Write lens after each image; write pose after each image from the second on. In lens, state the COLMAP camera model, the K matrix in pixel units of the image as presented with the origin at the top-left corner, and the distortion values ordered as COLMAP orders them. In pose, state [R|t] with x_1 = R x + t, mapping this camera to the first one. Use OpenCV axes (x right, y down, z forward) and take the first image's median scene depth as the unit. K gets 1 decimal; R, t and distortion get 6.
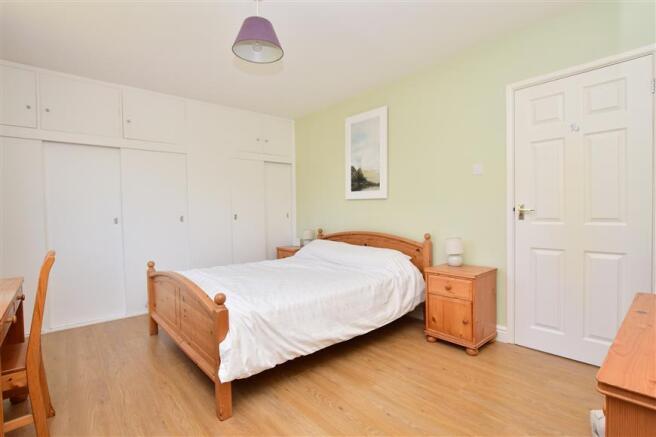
lens RADIAL K [[319.6, 0, 328.6], [0, 319.6, 217.4], [0, 0, 1]] dist [0.003168, 0.000356]
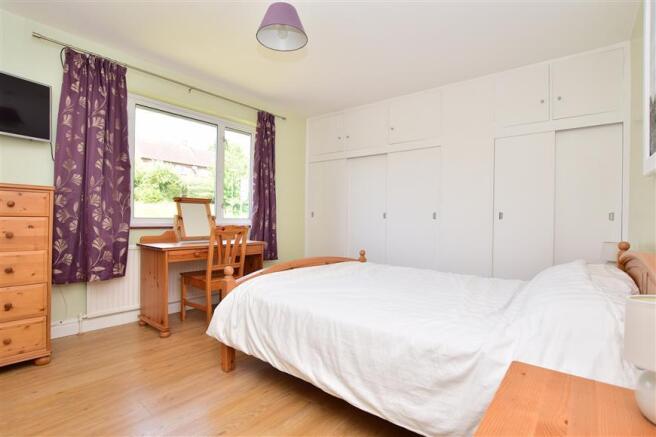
lens RADIAL K [[319.6, 0, 328.9], [0, 319.6, 218.2], [0, 0, 1]] dist [0.003168, 0.000356]
pose [[0.161352, 0.020997, -0.986674, 0.687443], [-0.043070, 0.998971, 0.014215, 0.019372], [0.985957, 0.040203, 0.162090, 0.876608]]
